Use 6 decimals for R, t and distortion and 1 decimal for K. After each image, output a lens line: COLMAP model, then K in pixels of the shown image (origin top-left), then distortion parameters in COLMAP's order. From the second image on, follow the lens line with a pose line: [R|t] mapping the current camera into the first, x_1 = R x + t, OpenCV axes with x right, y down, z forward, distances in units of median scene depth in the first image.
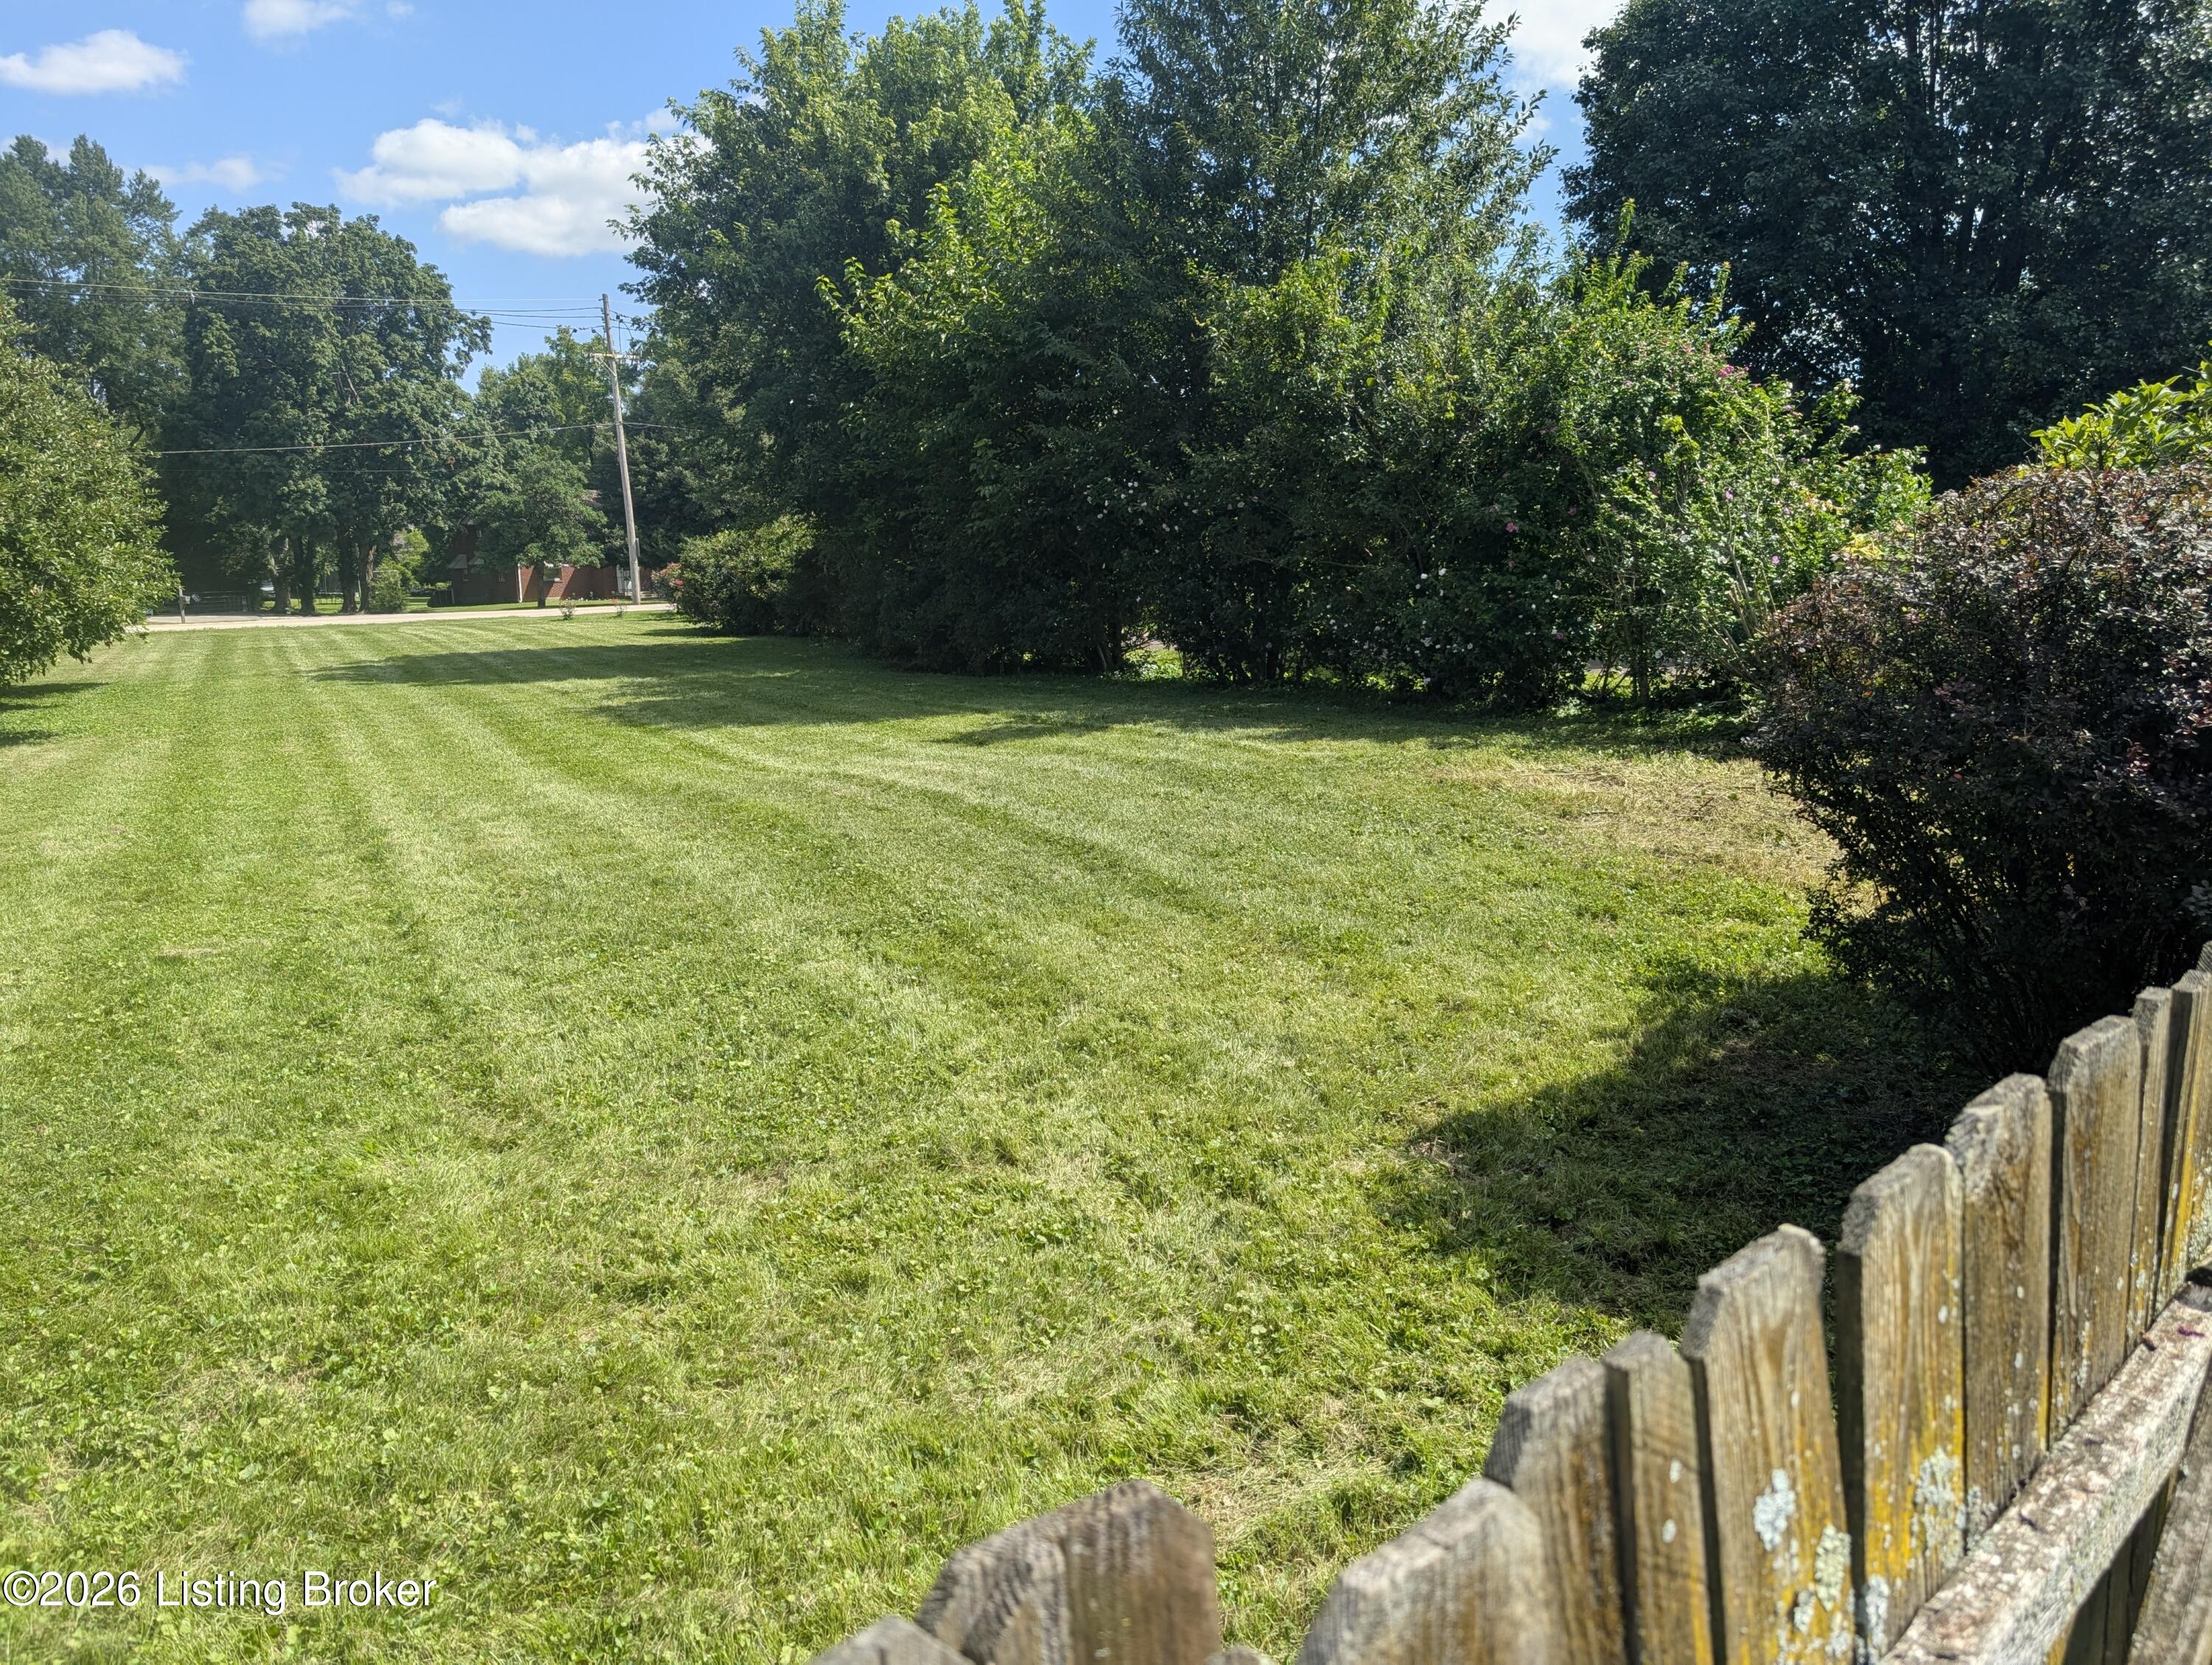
lens RADIAL K [[1543.5, 0, 1097.6], [0, 1543.5, 833.6], [0, 0, 1]] dist [0.007710, -0.010514]
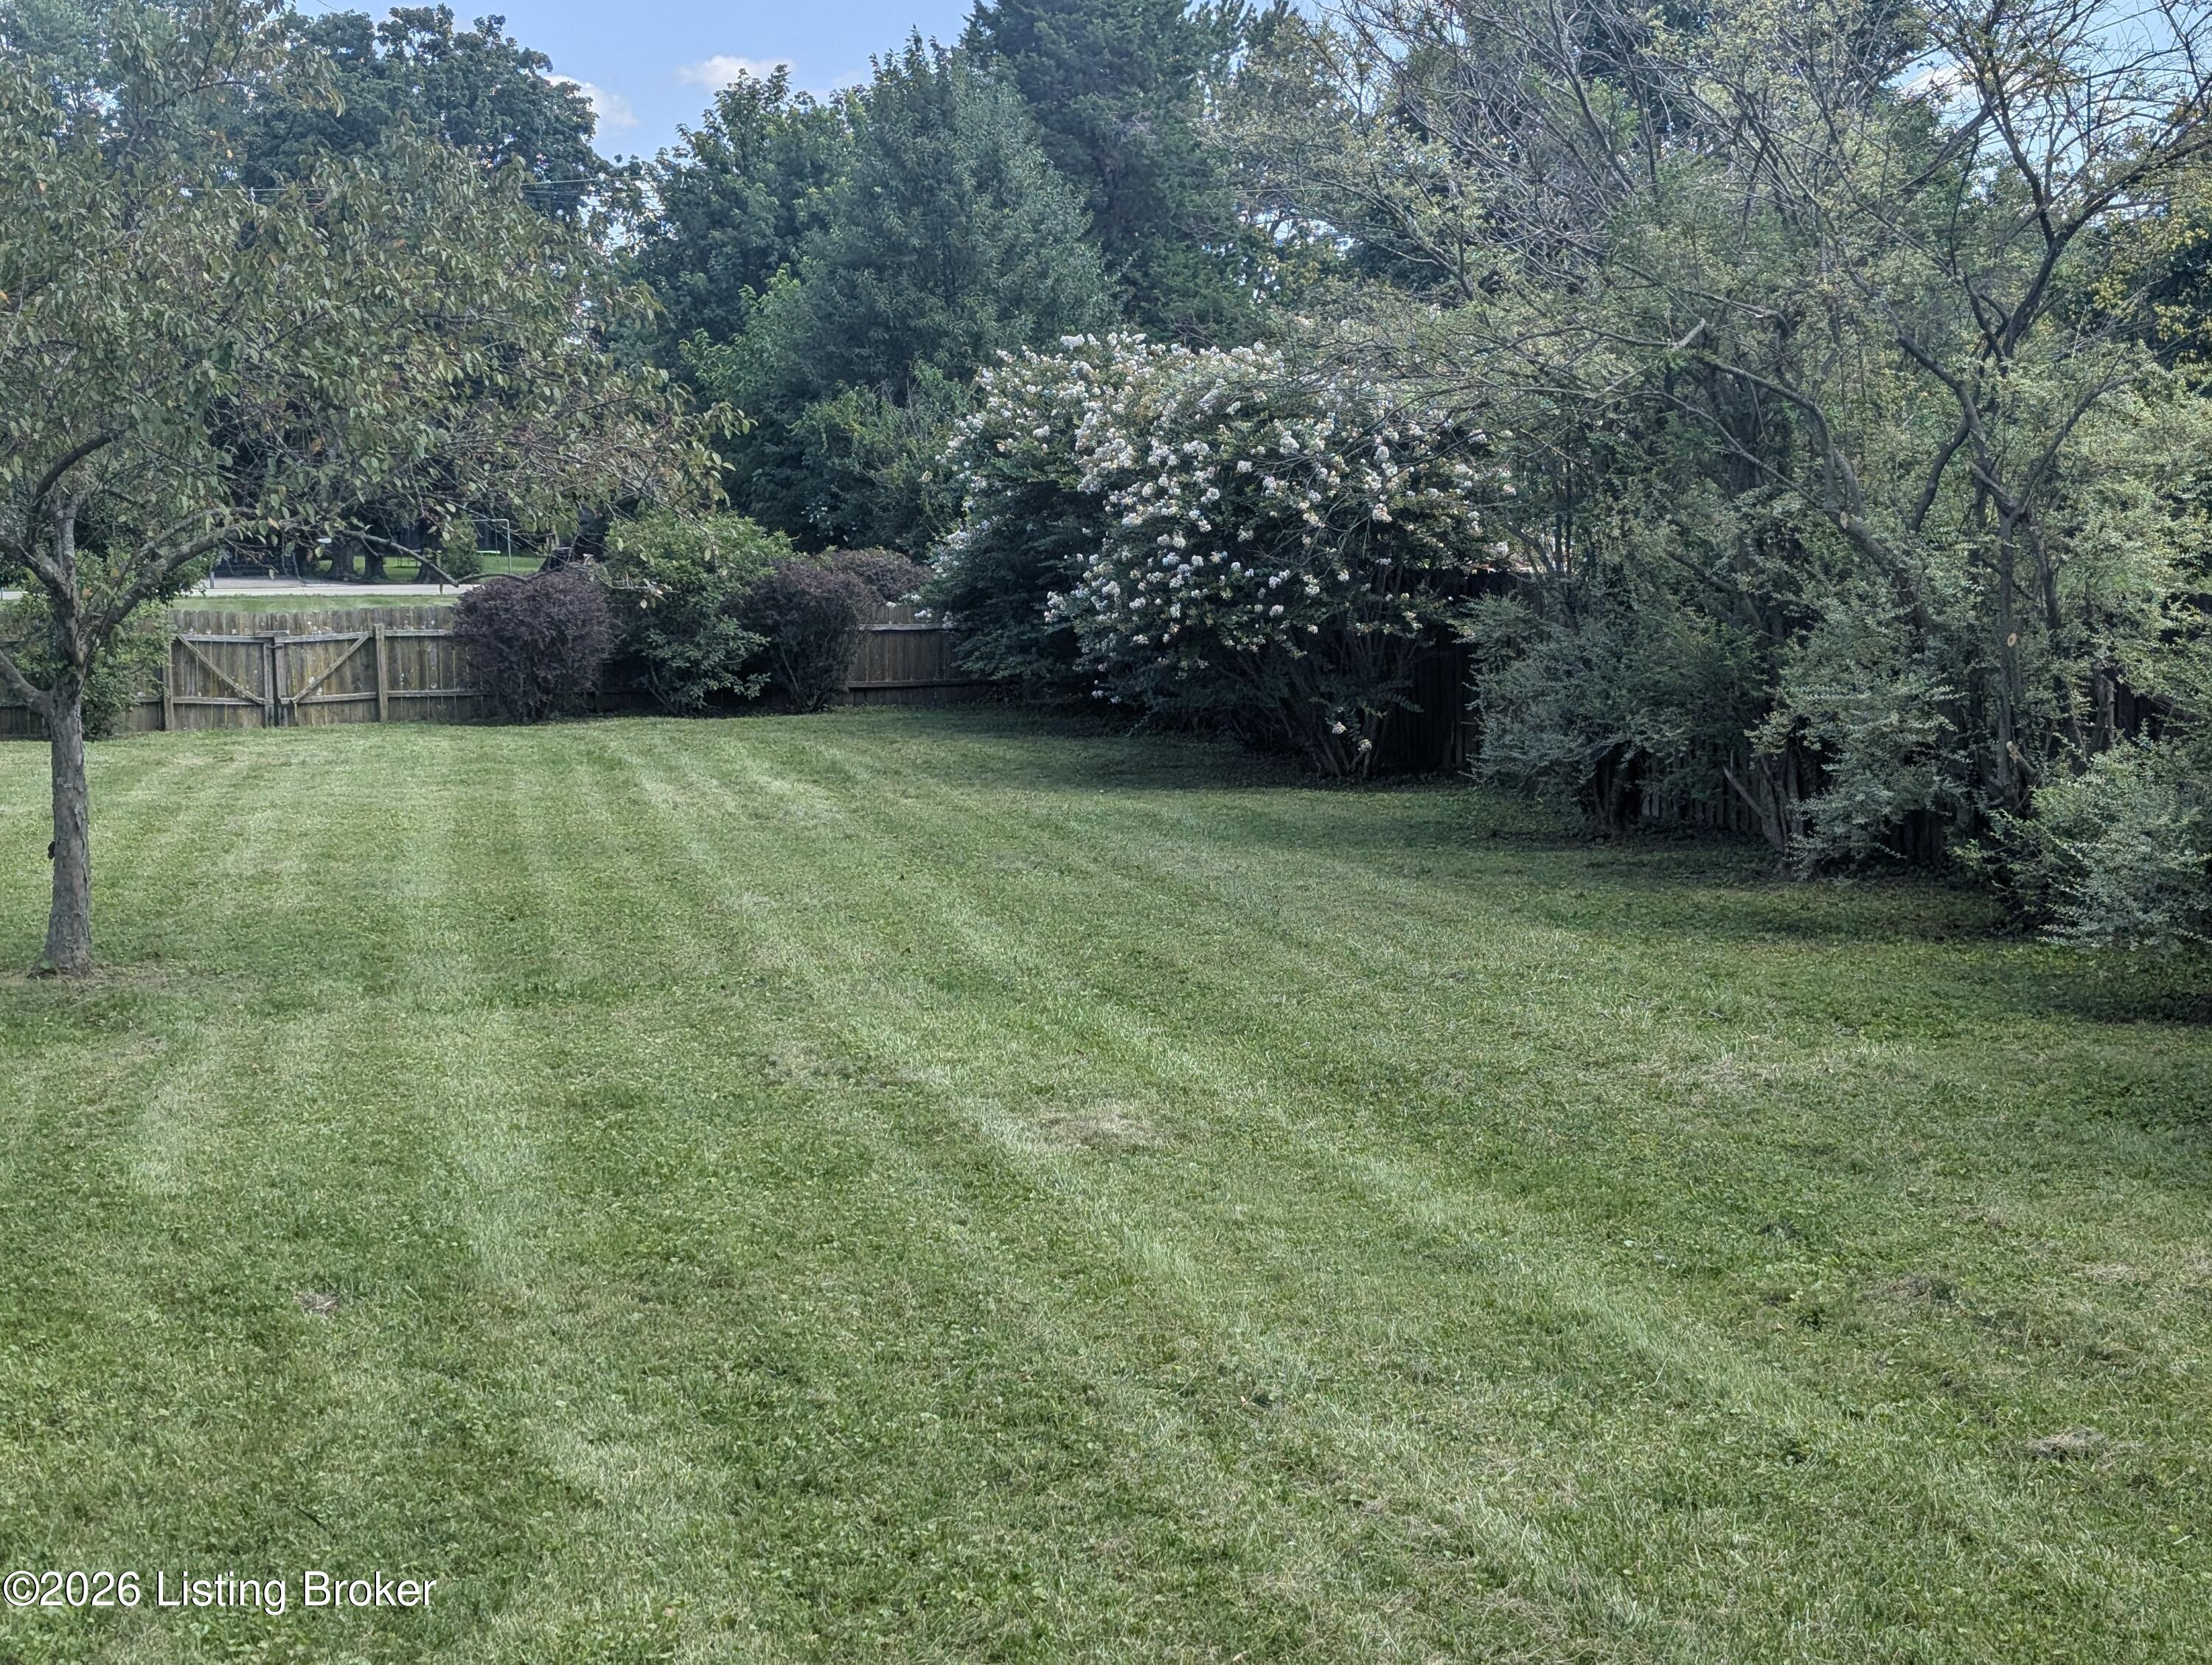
lens RADIAL K [[3363.0, 0, 1109.5], [0, 3363.0, 831.9], [0, 0, 1]] dist [0.098917, 0.000000]
pose [[0.964274, 0.045486, -0.260974, 0.223374], [-0.065206, 0.995593, -0.067405, 0.054139], [0.256757, 0.082014, 0.962990, -0.390393]]
